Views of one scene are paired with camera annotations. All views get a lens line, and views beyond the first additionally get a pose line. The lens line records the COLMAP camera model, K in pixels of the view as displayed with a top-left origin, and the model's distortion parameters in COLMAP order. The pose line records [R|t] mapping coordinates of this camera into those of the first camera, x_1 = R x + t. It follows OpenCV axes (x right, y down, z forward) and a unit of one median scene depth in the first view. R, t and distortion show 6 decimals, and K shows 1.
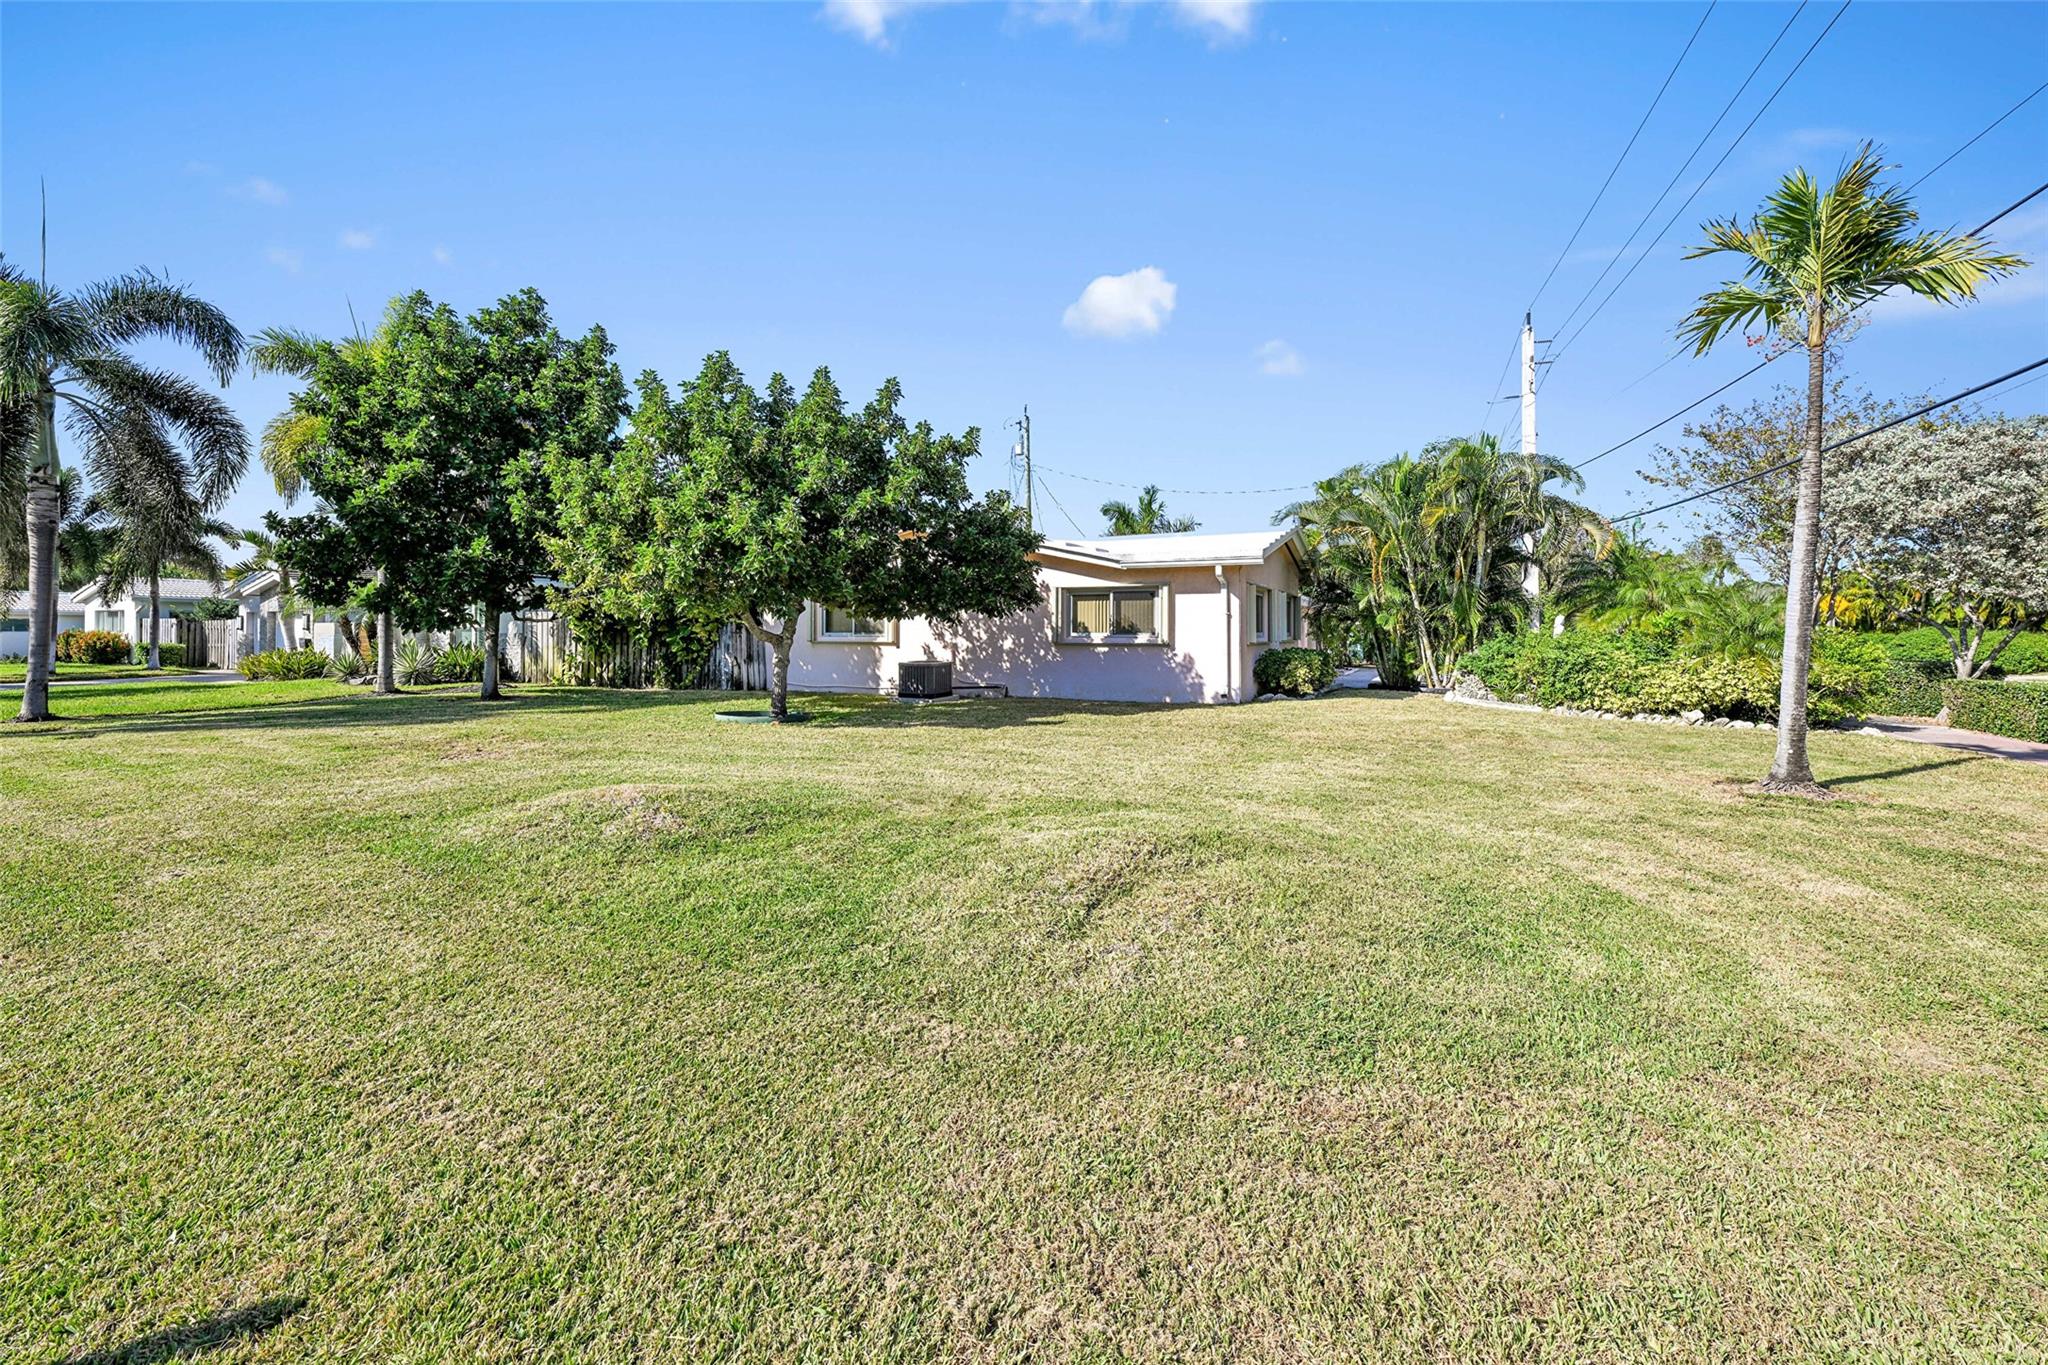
lens RADIAL K [[832.5, 0, 1016.1], [0, 832.5, 667.7], [0, 0, 1]] dist [-0.004722, 0.000799]
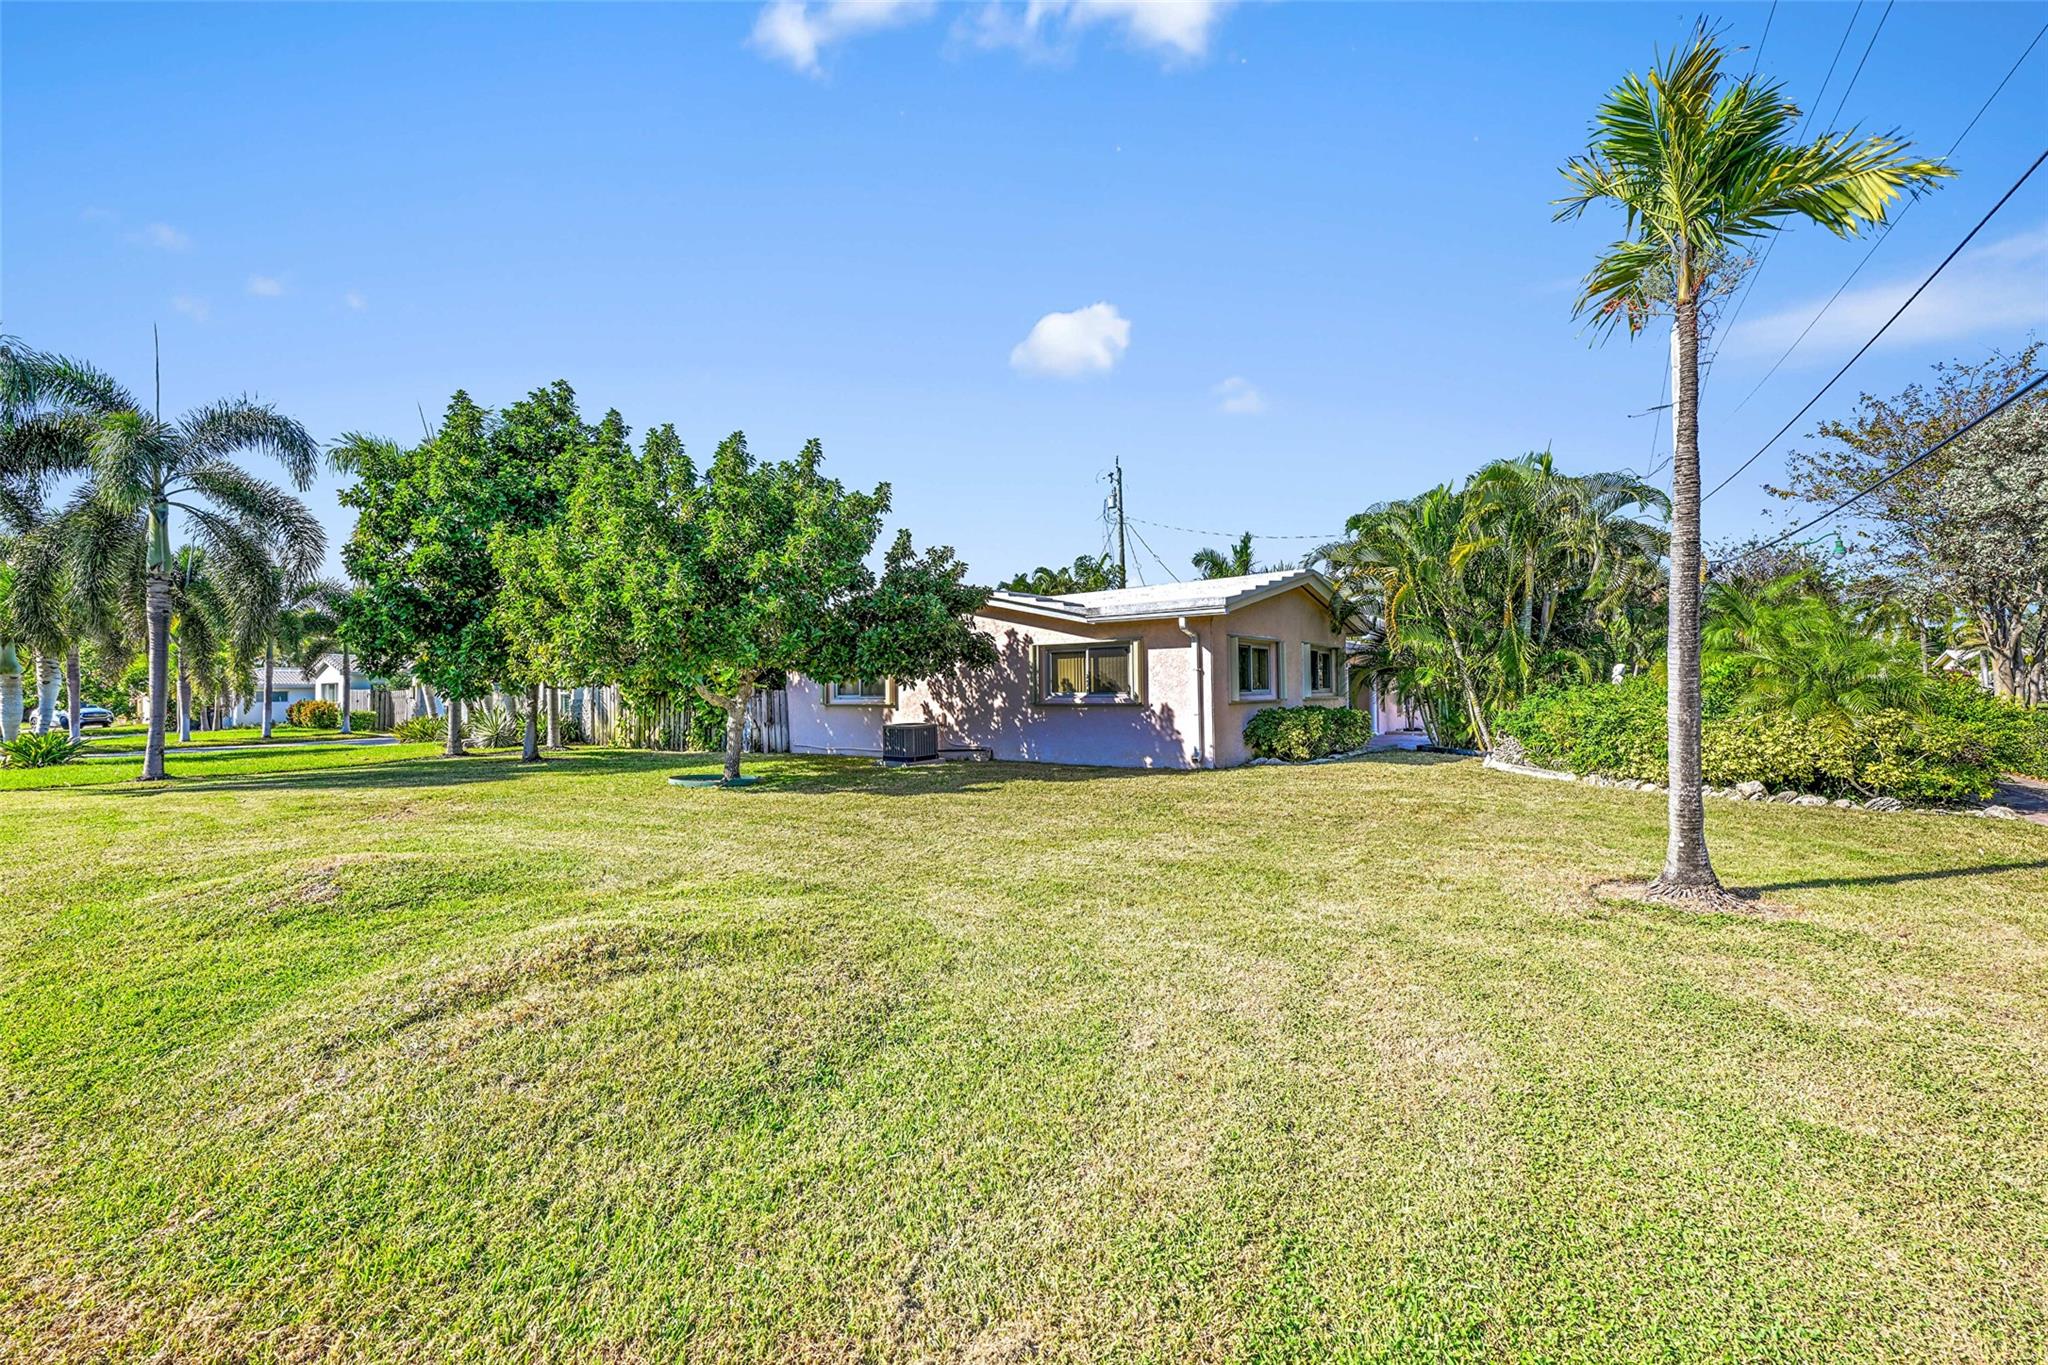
lens RADIAL K [[832.5, 0, 1026.9], [0, 832.5, 695.7], [0, 0, 1]] dist [-0.004722, 0.000799]
pose [[0.981931, -0.013216, -0.188776, 0.236982], [0.006519, 0.999329, -0.036053, -0.004743], [0.189126, 0.034171, 0.981358, 0.074601]]
